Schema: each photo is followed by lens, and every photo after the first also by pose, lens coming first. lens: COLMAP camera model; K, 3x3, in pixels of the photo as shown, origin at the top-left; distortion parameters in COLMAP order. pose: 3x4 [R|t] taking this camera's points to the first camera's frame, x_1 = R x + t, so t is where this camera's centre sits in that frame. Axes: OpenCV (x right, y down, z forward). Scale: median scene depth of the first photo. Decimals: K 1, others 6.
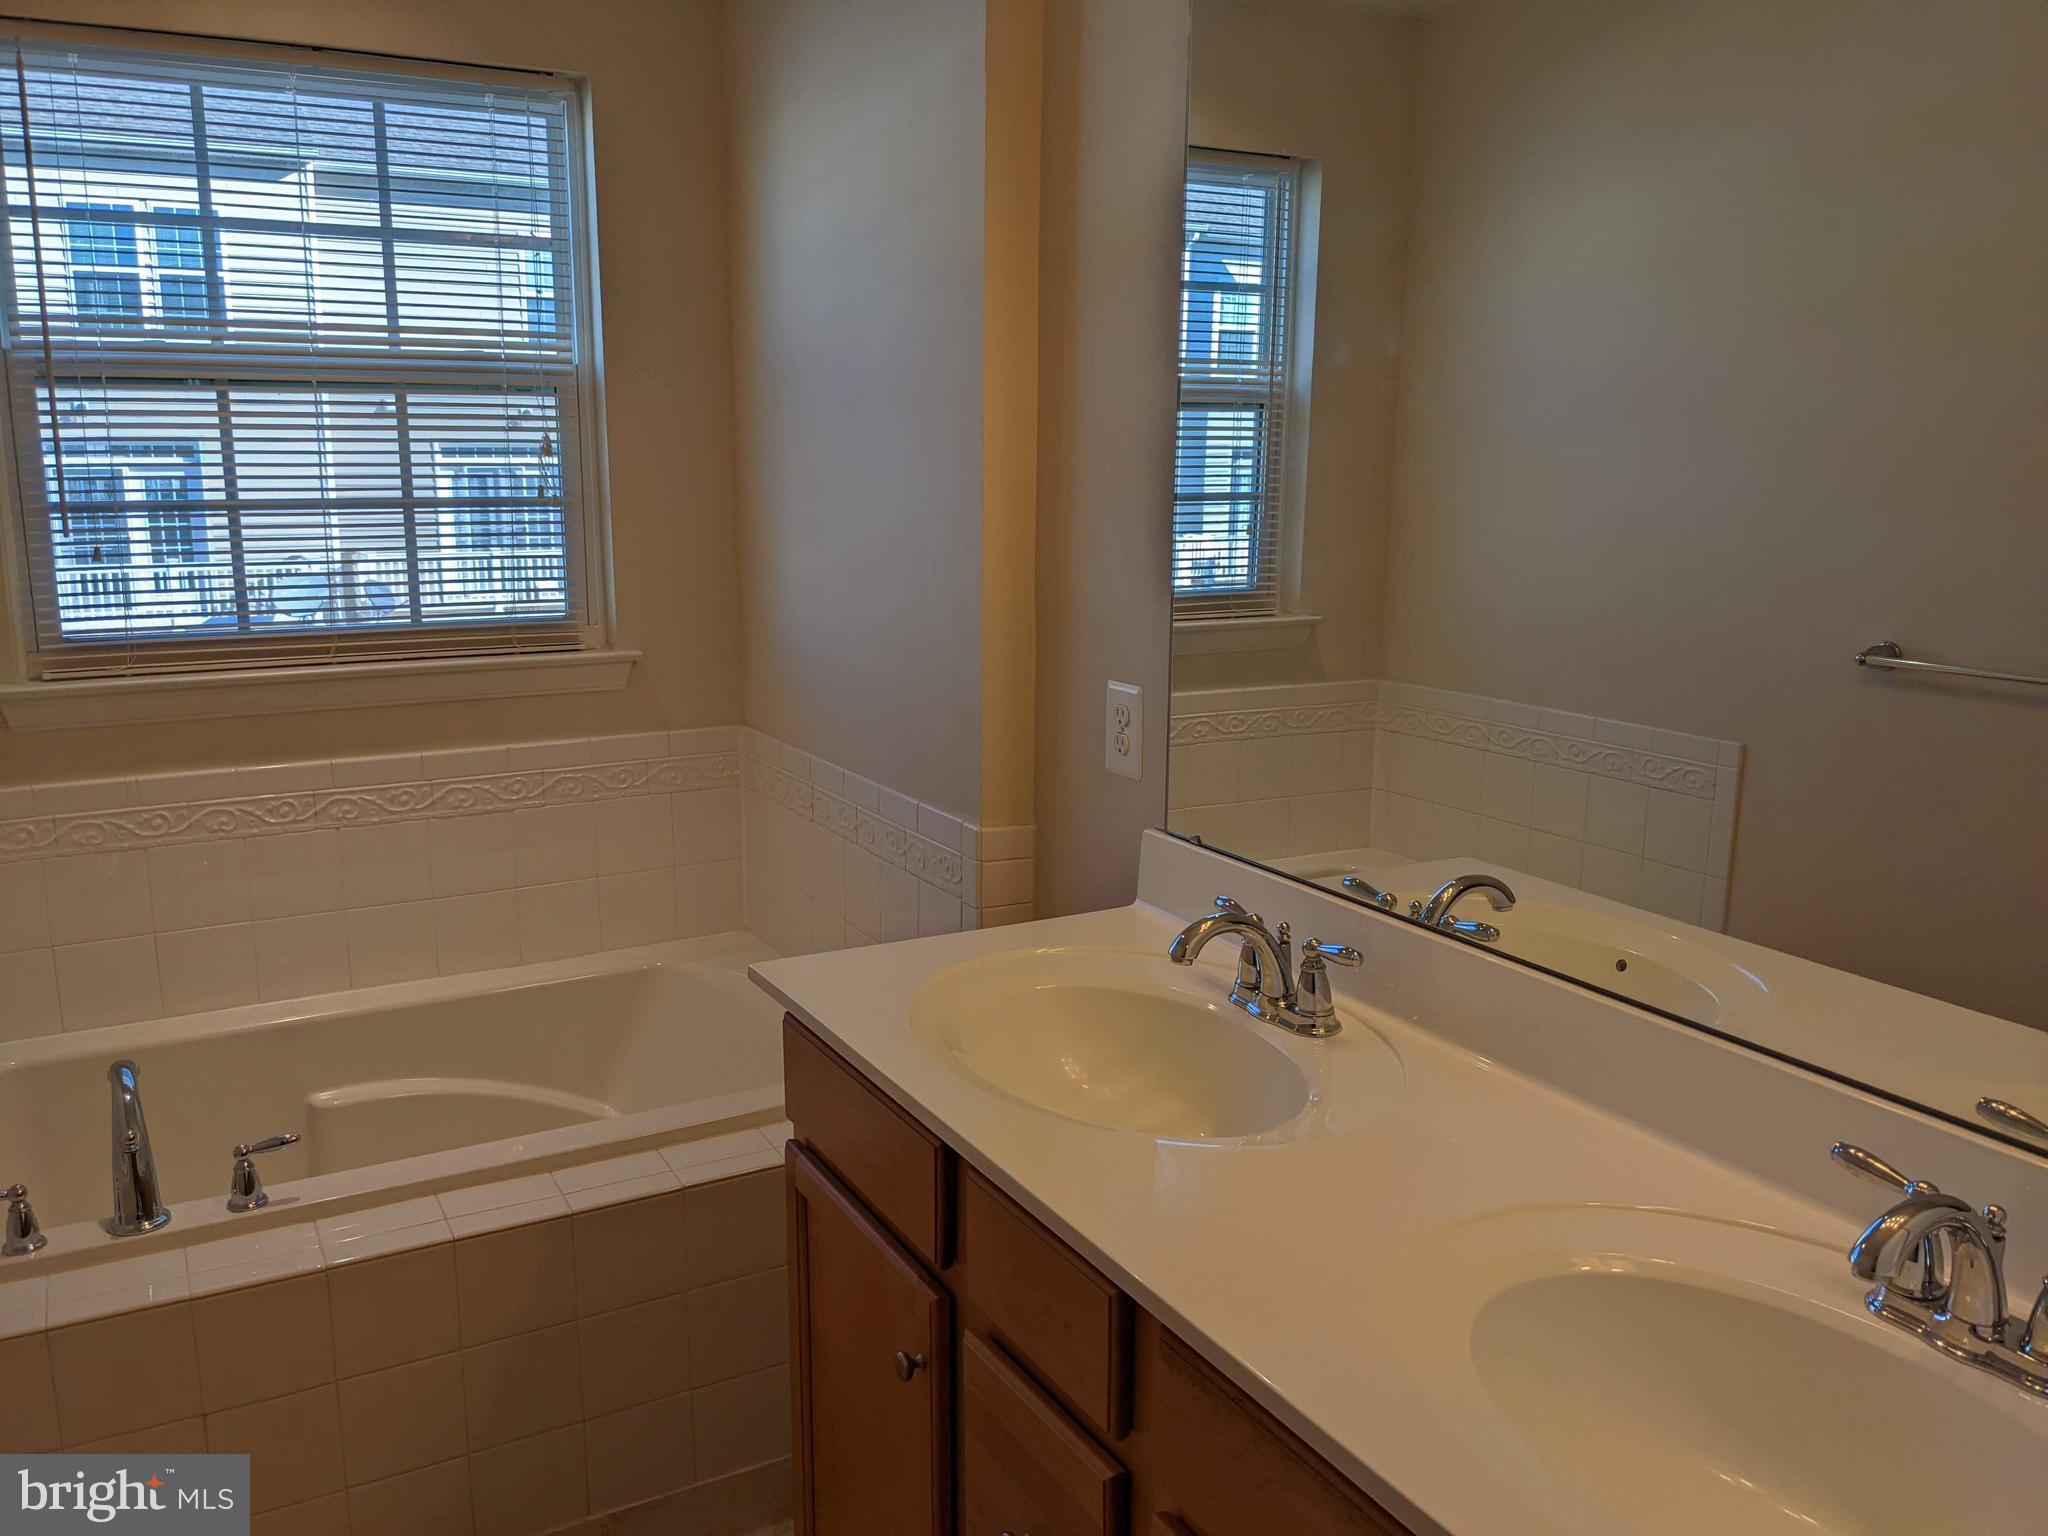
lens RADIAL K [[1621.0, 0, 1023.6], [0, 1621.0, 757.7], [0, 0, 1]] dist [0.060463, -0.097696]
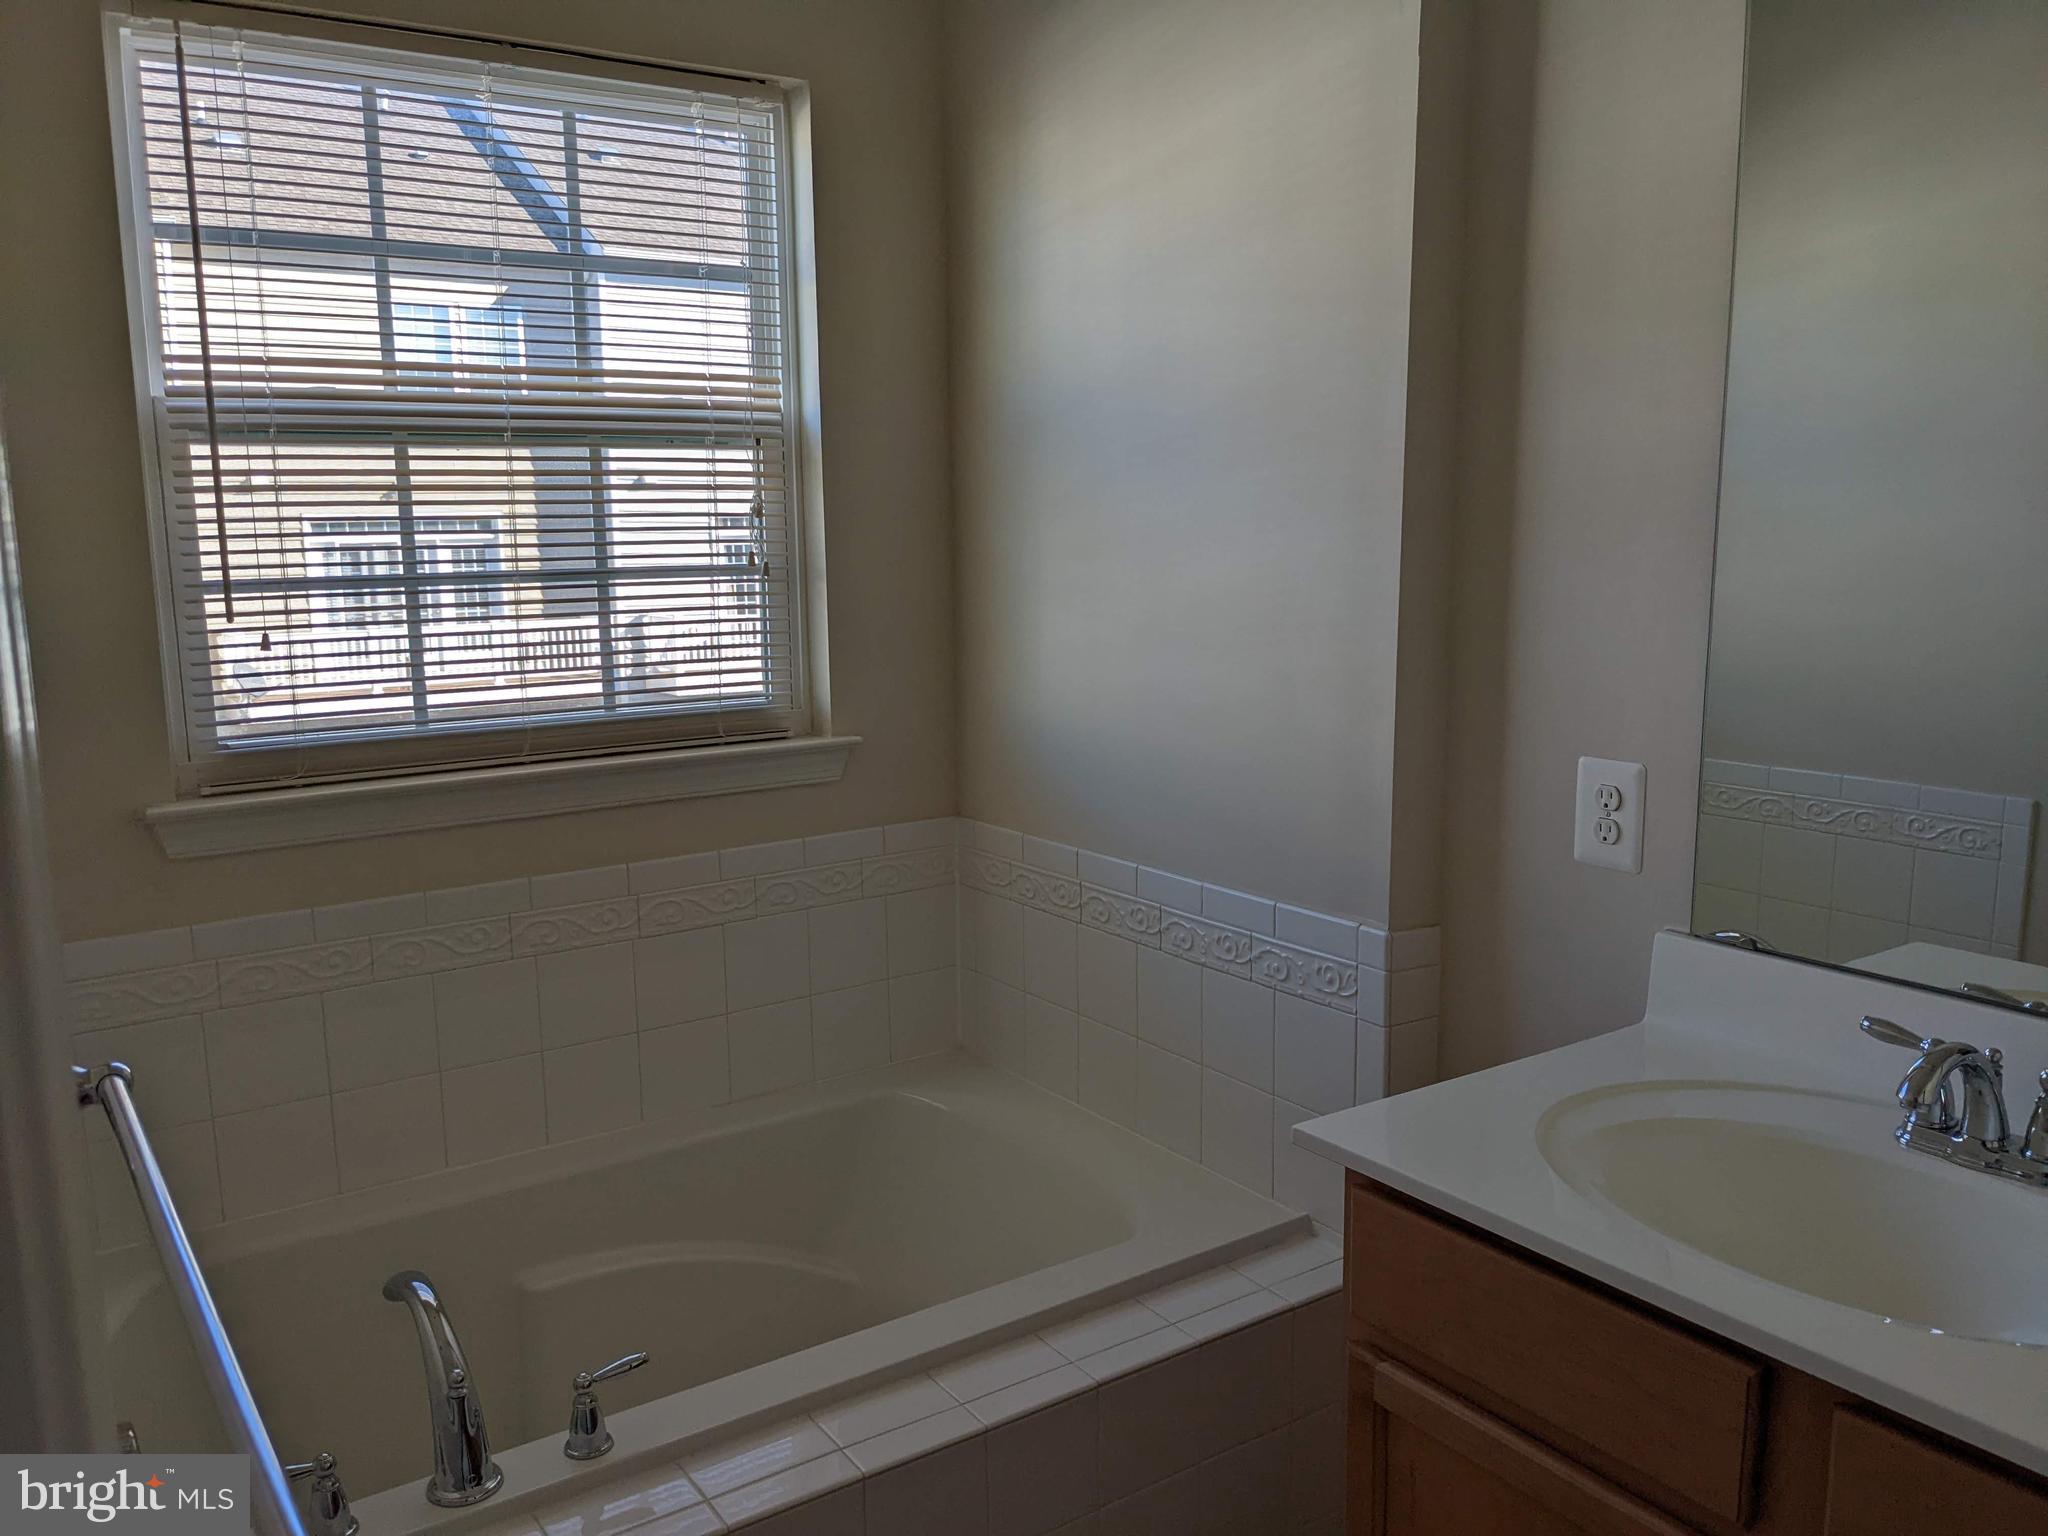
lens RADIAL K [[1621.0, 0, 1010.8], [0, 1621.0, 765.8], [0, 0, 1]] dist [0.060463, -0.097696]
pose [[0.995586, -0.032321, 0.088118, -0.252053], [0.035321, 0.998841, -0.032707, -0.019876], [-0.086959, 0.035675, 0.995573, 0.134252]]
